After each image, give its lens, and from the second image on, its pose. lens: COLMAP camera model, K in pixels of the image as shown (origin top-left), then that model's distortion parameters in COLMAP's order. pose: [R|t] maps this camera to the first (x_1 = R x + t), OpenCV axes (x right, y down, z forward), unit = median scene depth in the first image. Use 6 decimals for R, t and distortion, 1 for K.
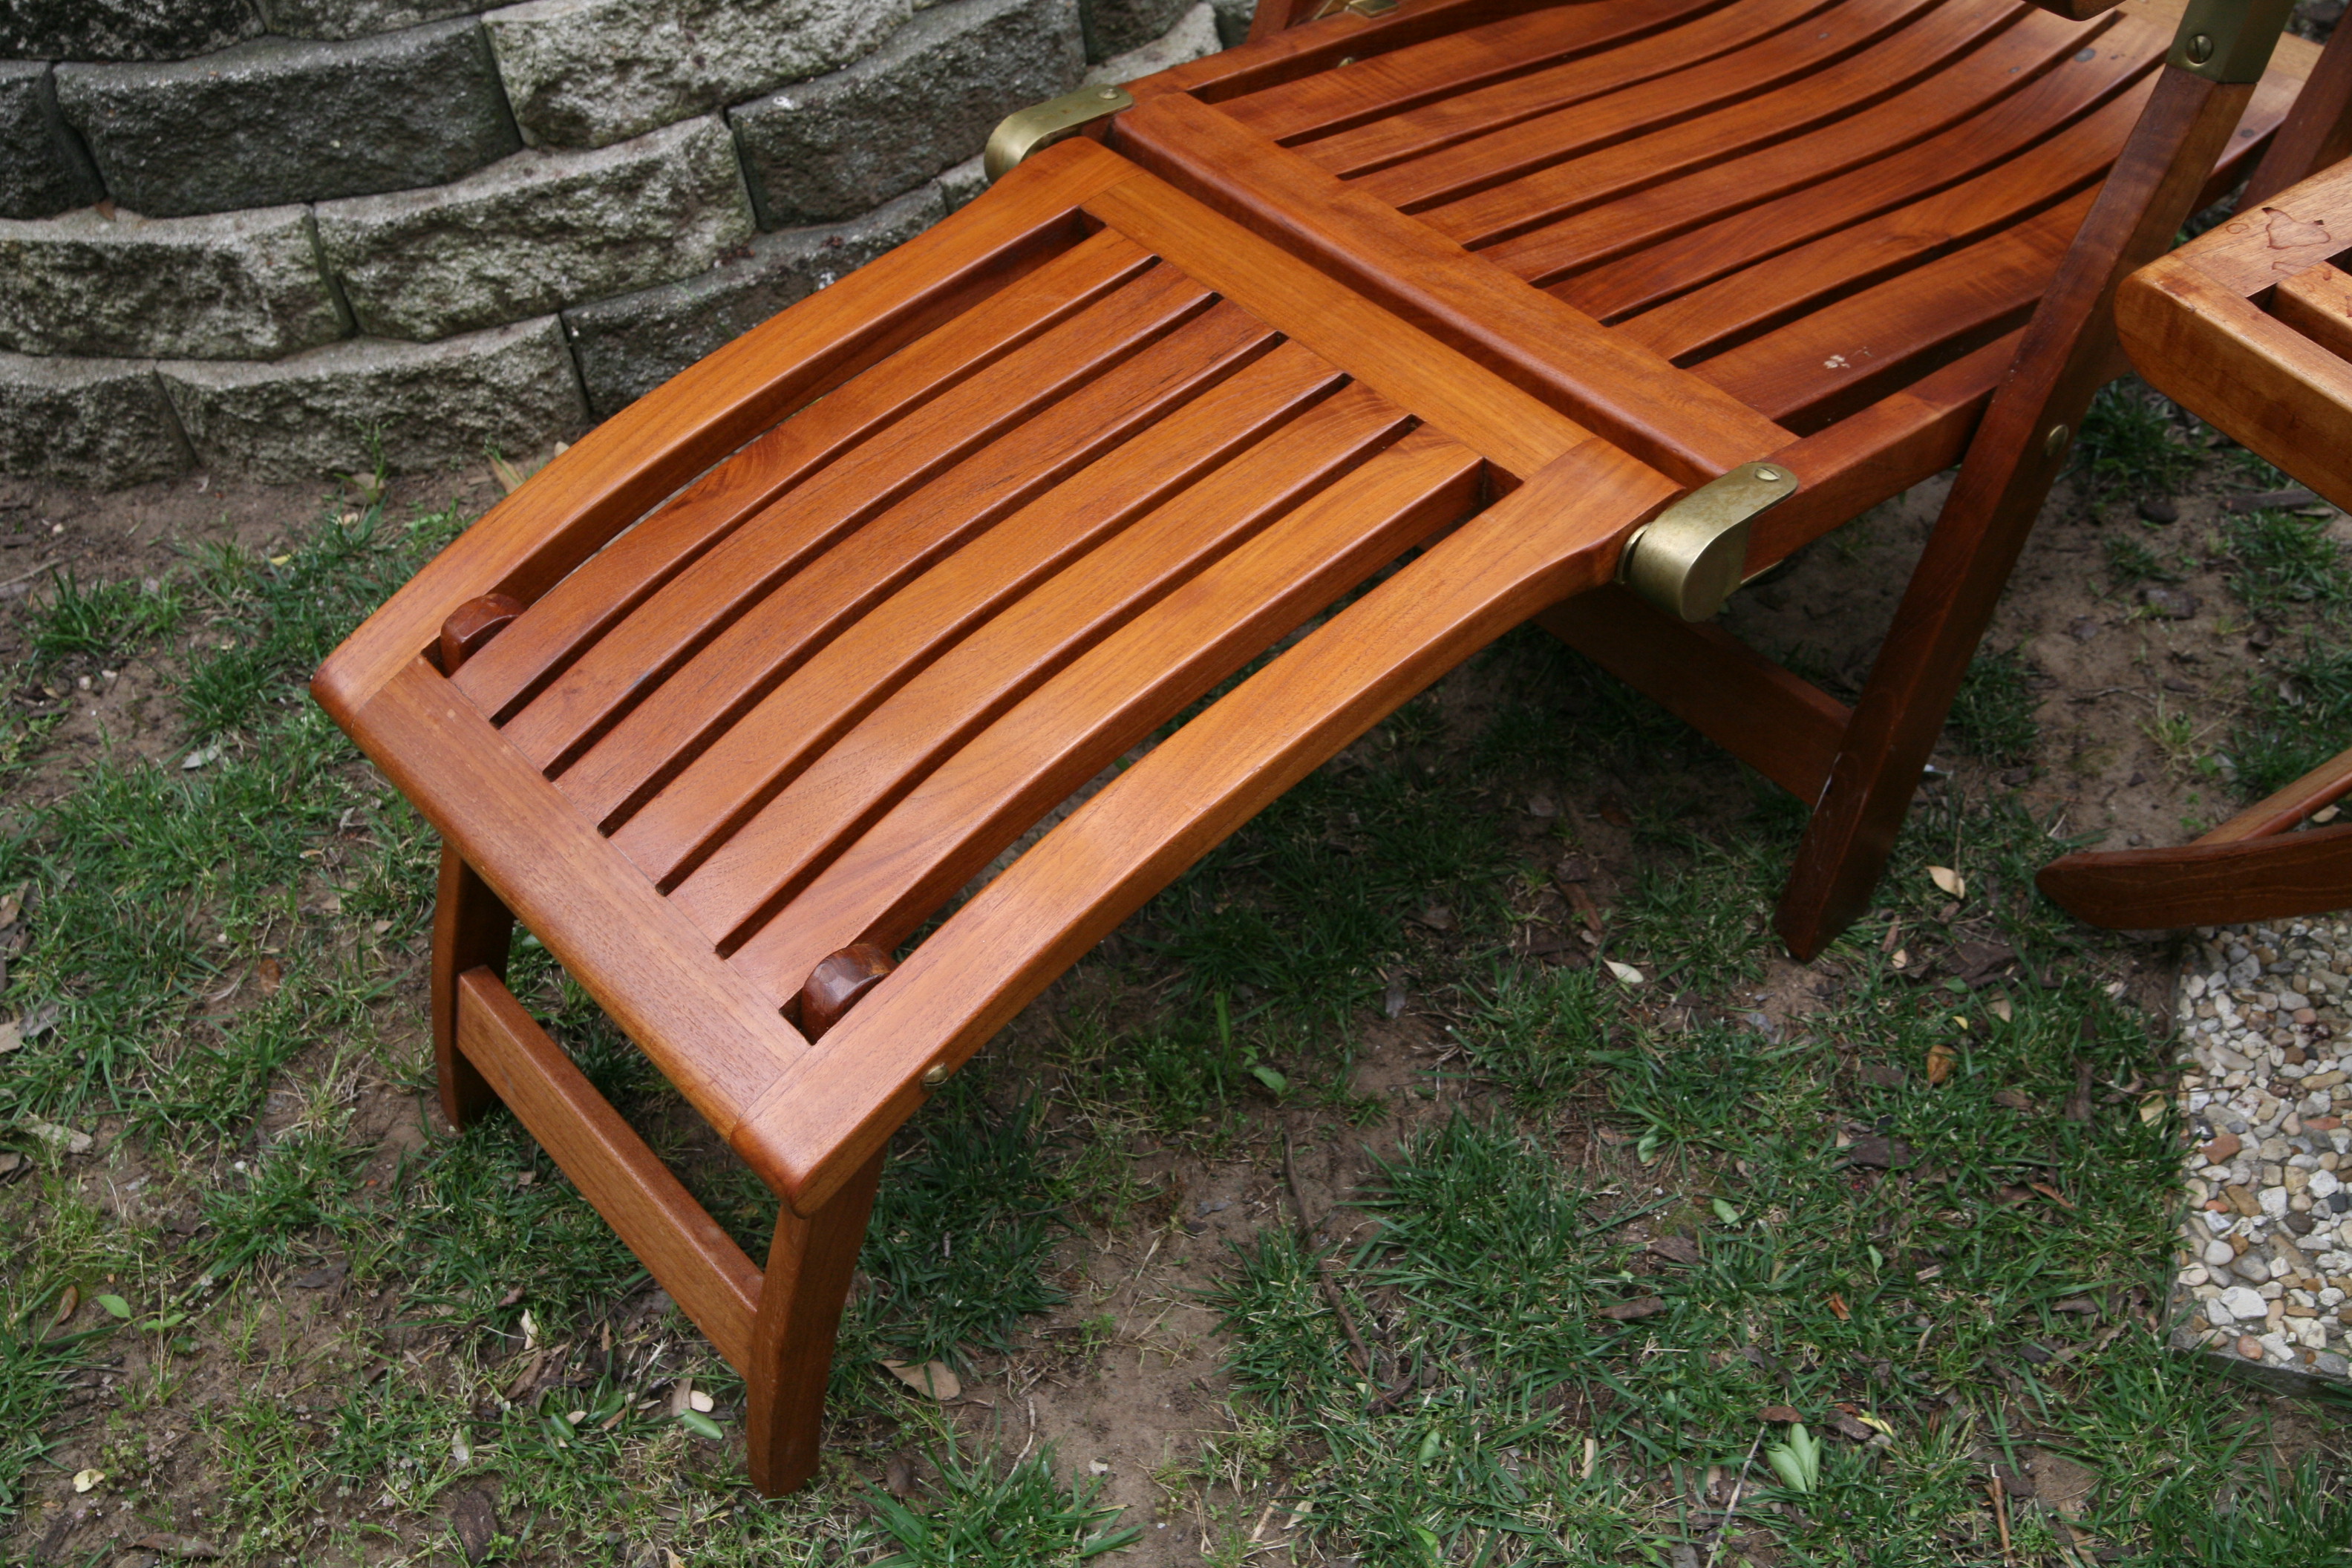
lens RADIAL K [[2558.8, 0, 1167.5], [0, 2558.8, 847.4], [0, 0, 1]] dist [-0.065029, 0.224022]
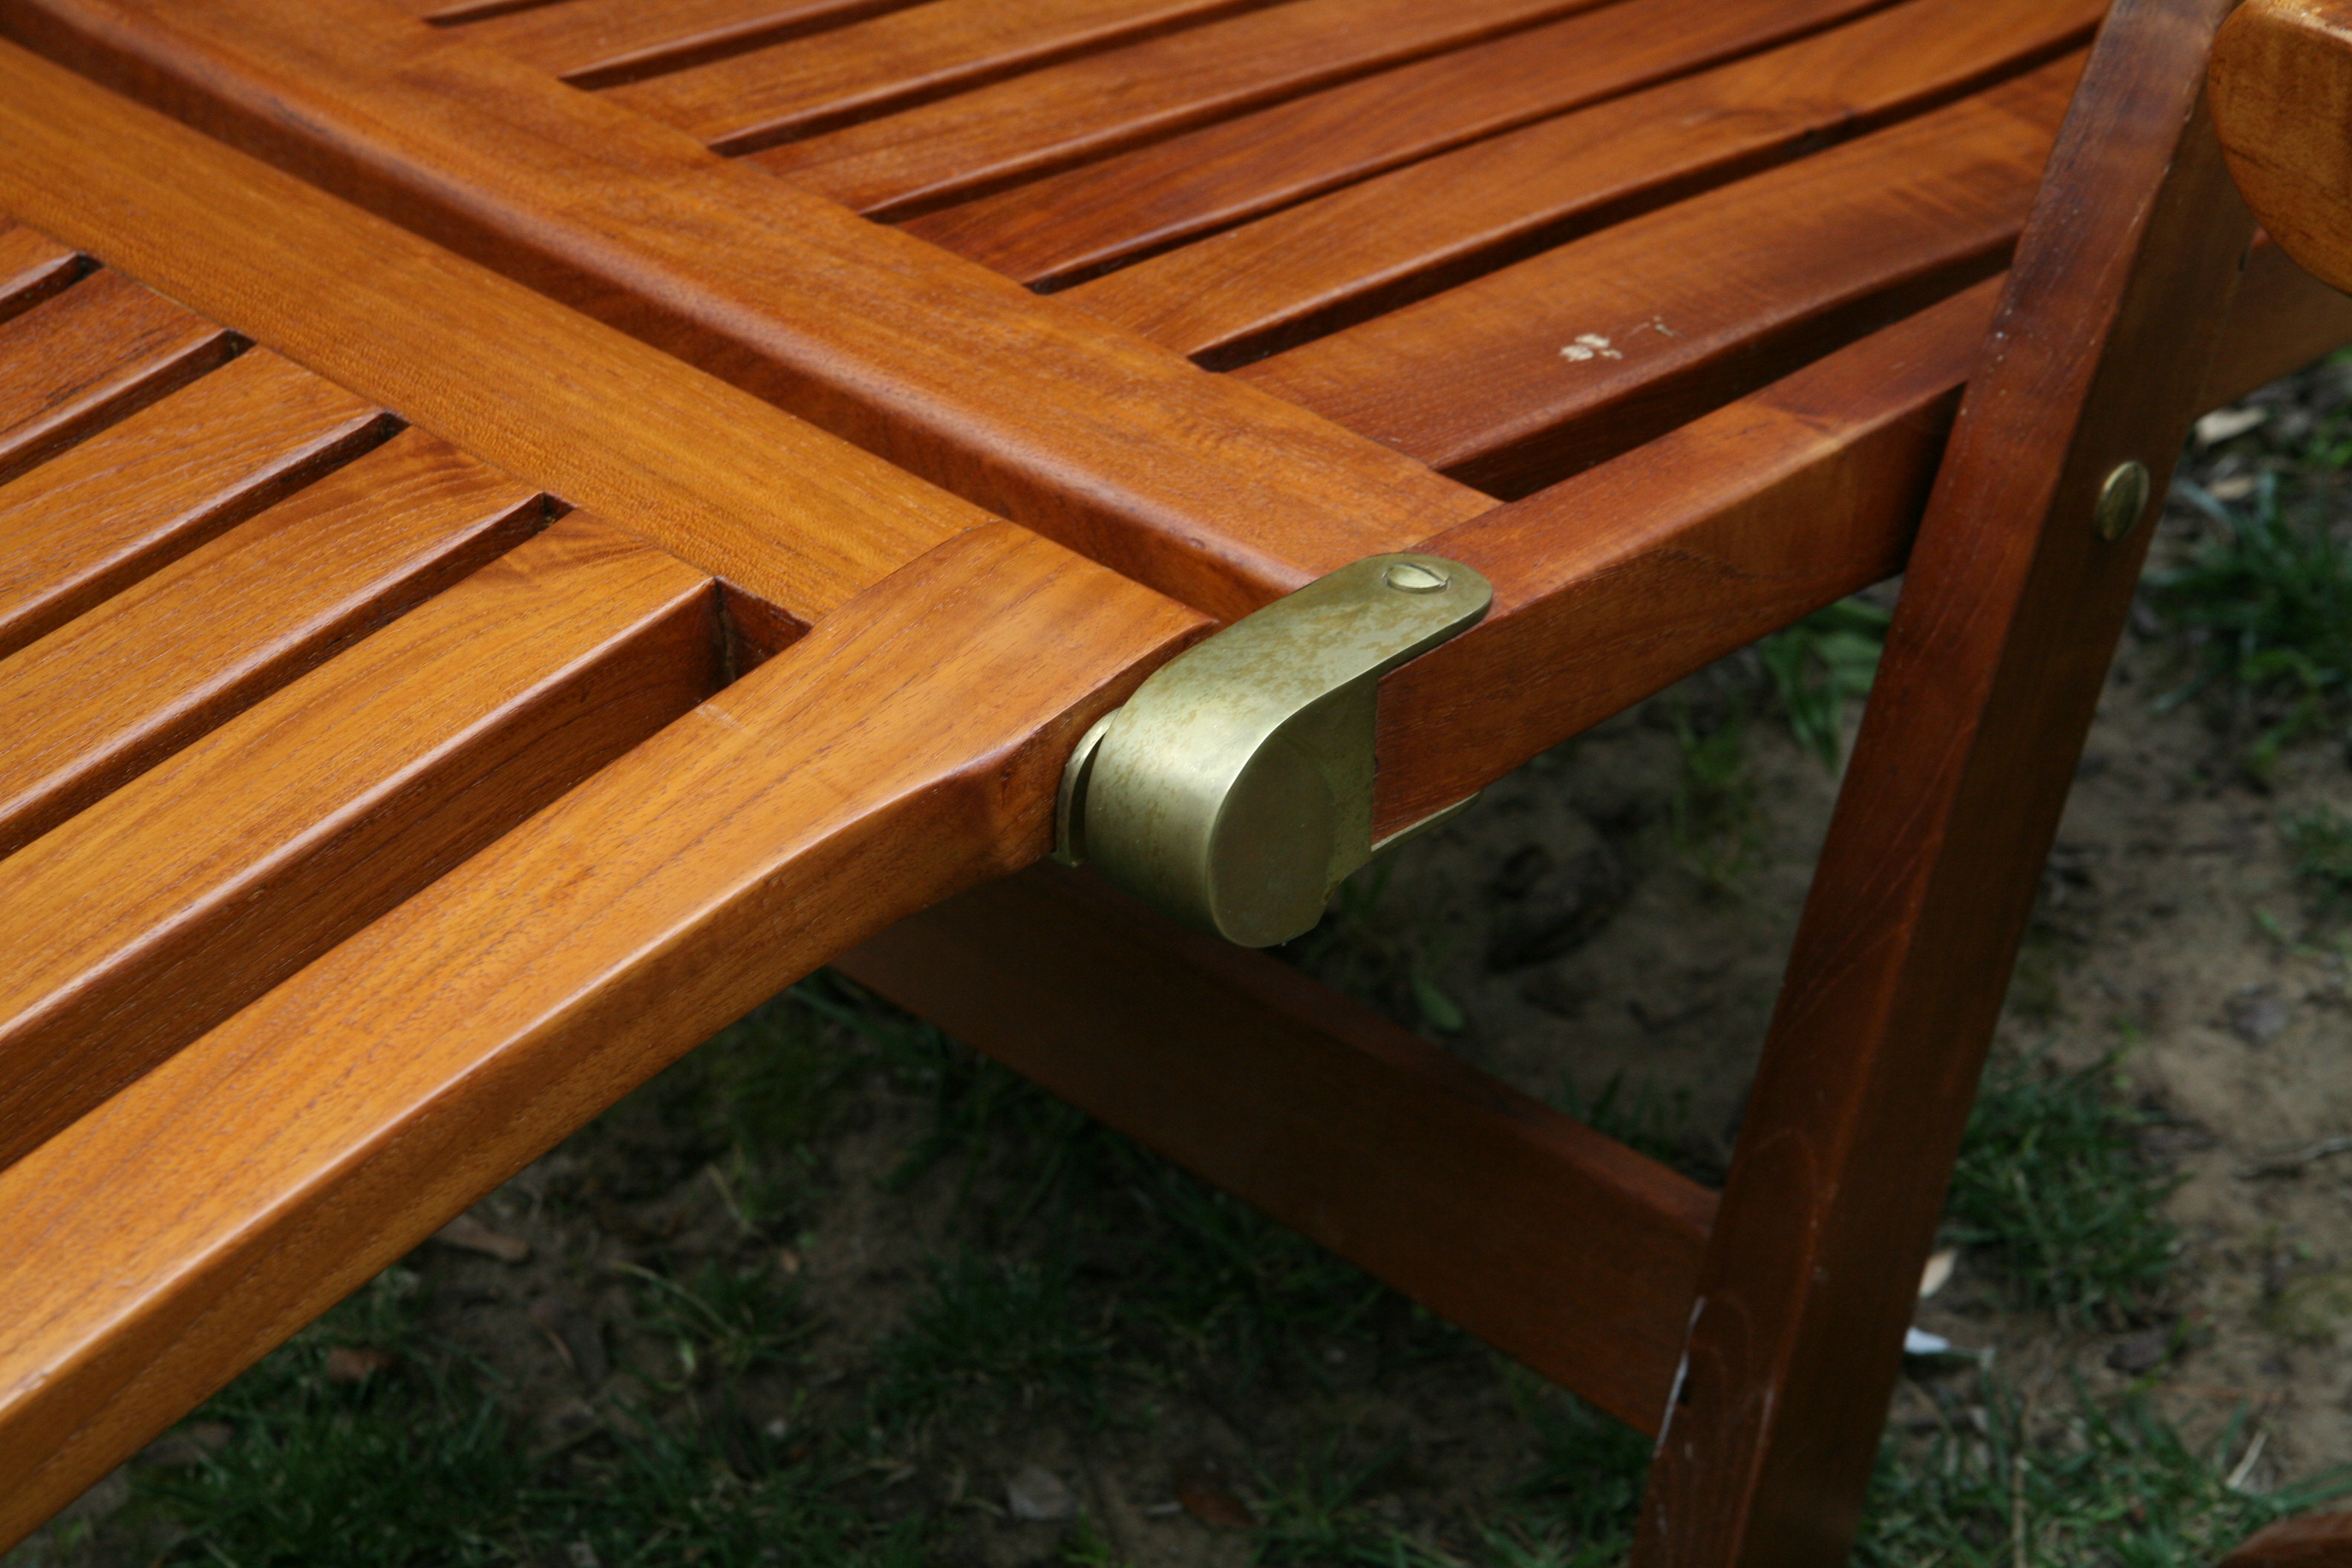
lens RADIAL K [[4792.9, 0, 1176.0], [0, 4792.9, 784.0], [0, 0, 1]] dist [0.168986, 0.224975]
pose [[0.991525, -0.049302, 0.120197, 0.078935], [0.071076, 0.980312, -0.184217, 0.016494], [-0.108748, 0.191199, 0.975508, 0.204894]]
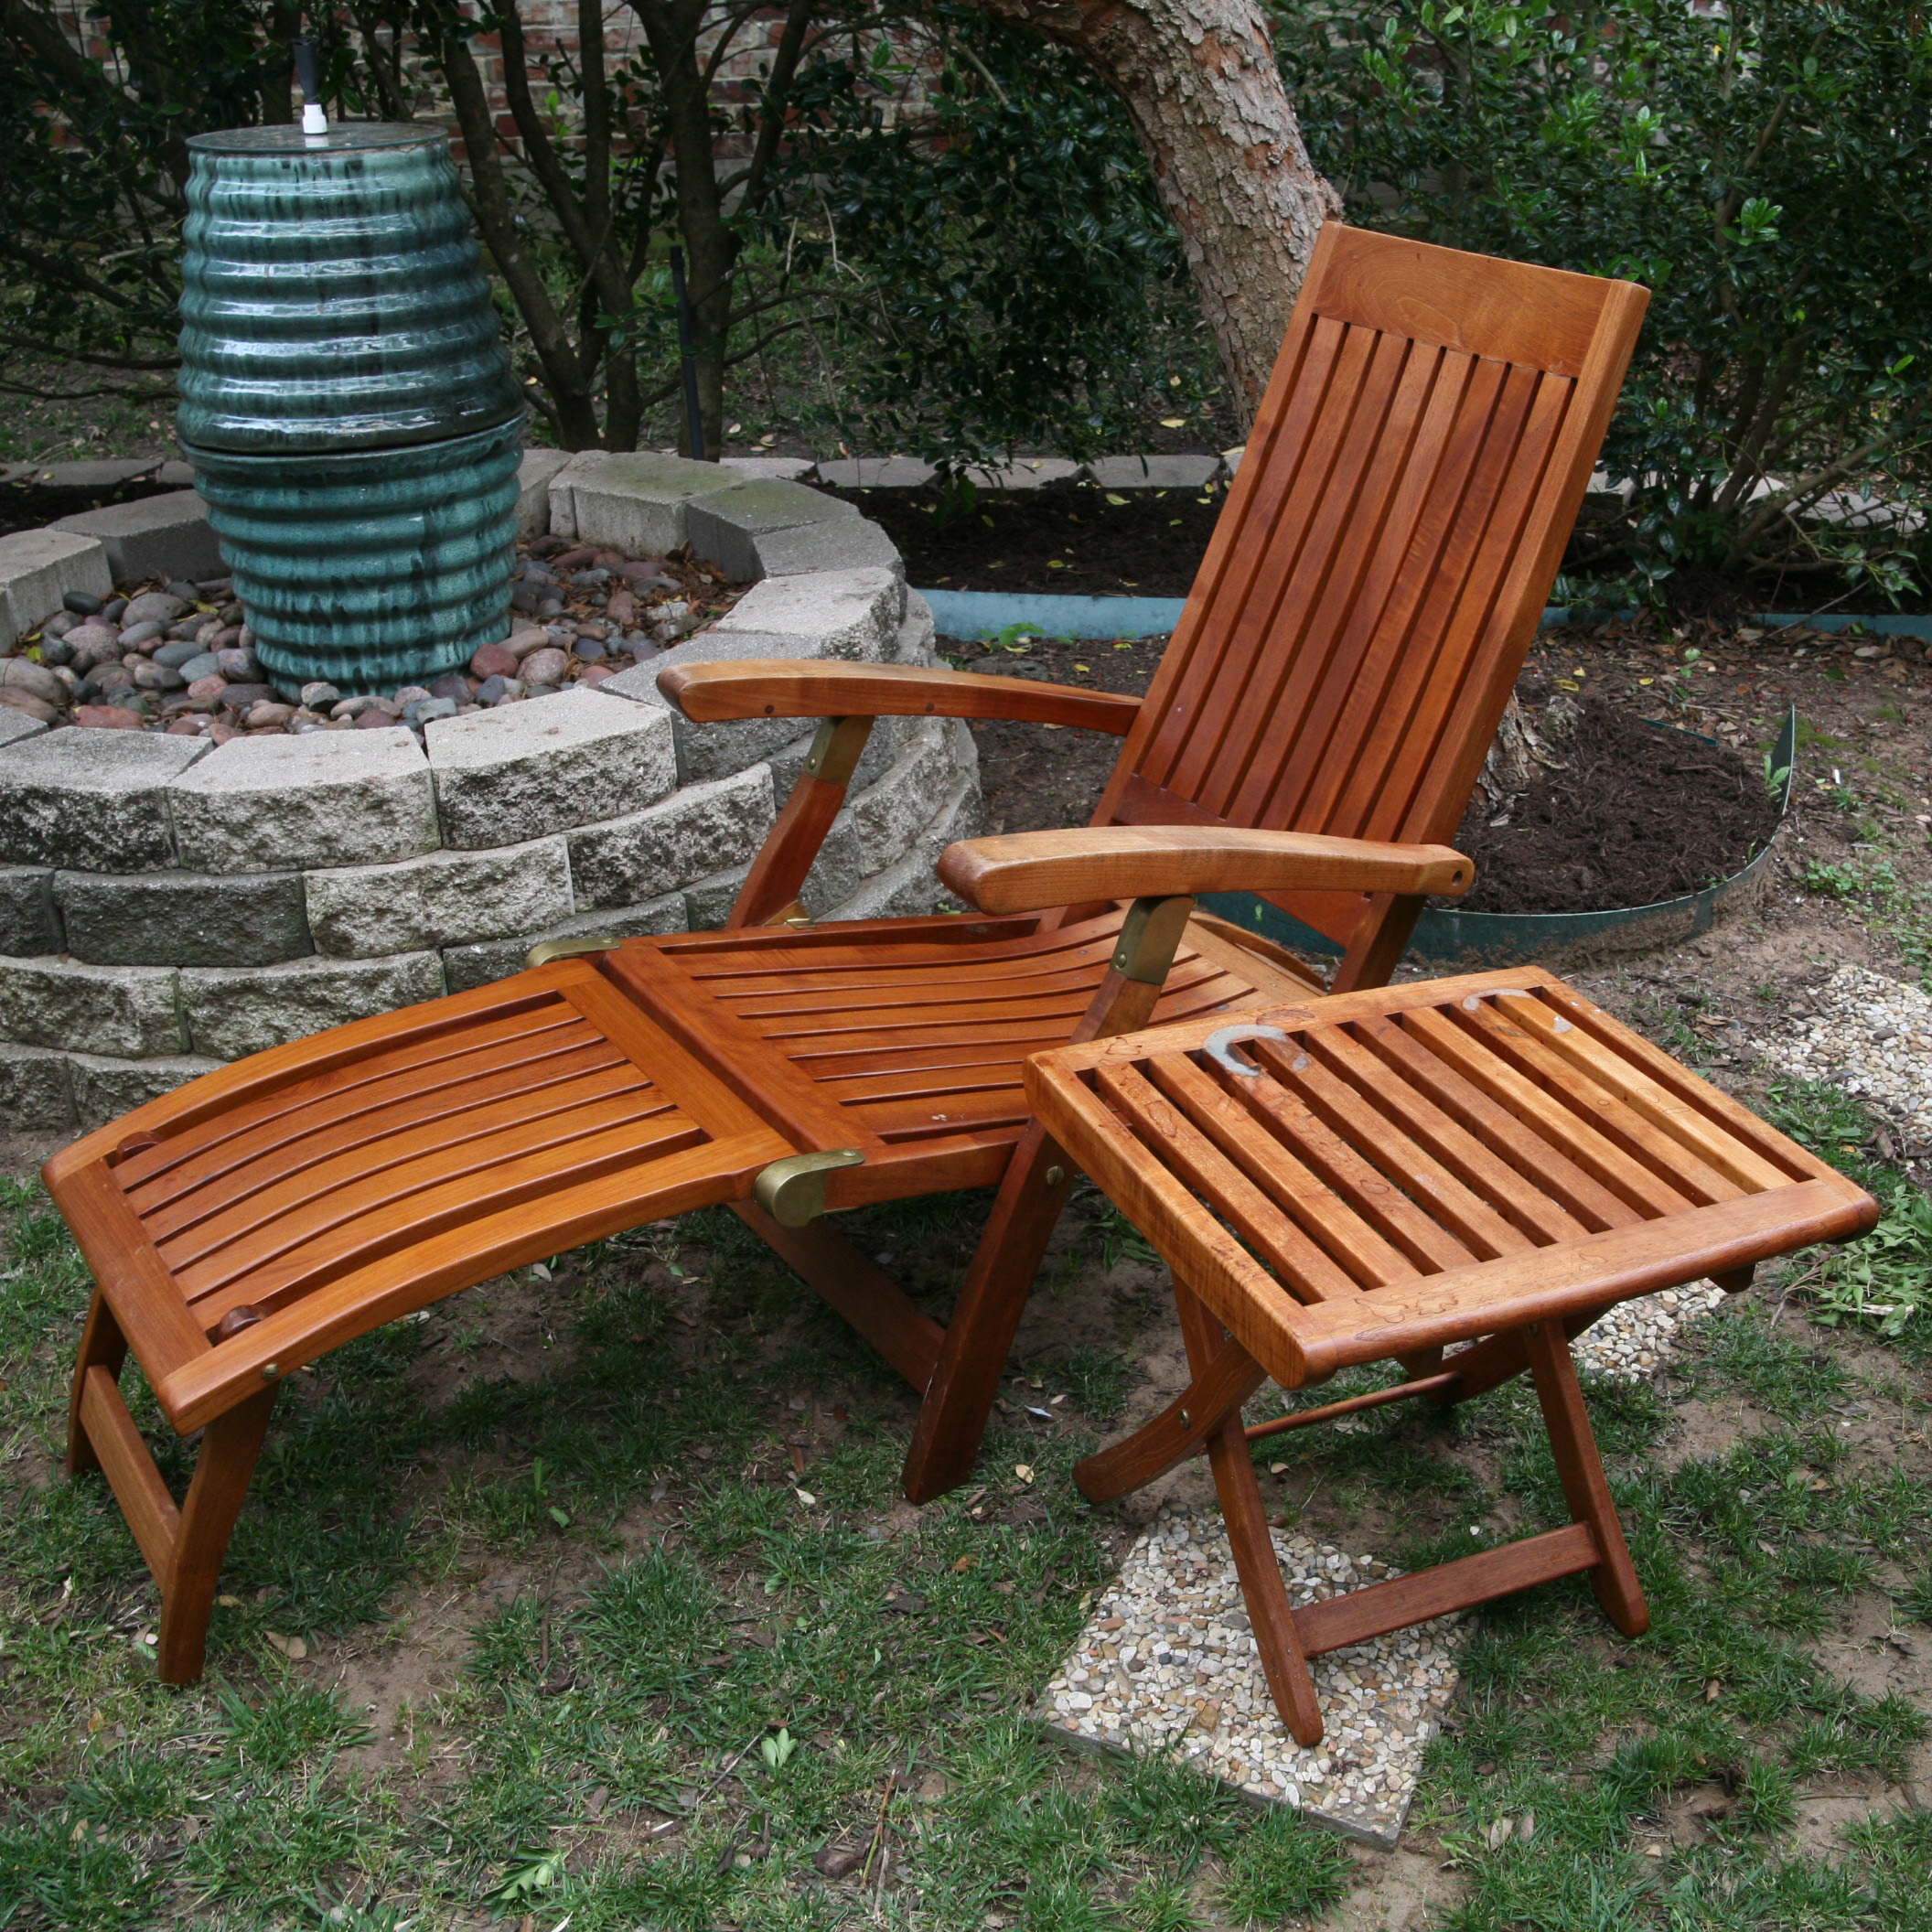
lens RADIAL K [[2201.0, 0, 966.0], [0, 2201.0, 966.0], [0, 0, 1]] dist [-0.099698, 0.054081]
pose [[0.989036, 0.132013, -0.066181, 0.297339], [-0.146923, 0.924754, -0.351062, 0.188766], [0.014856, 0.356936, 0.934011, -0.339189]]
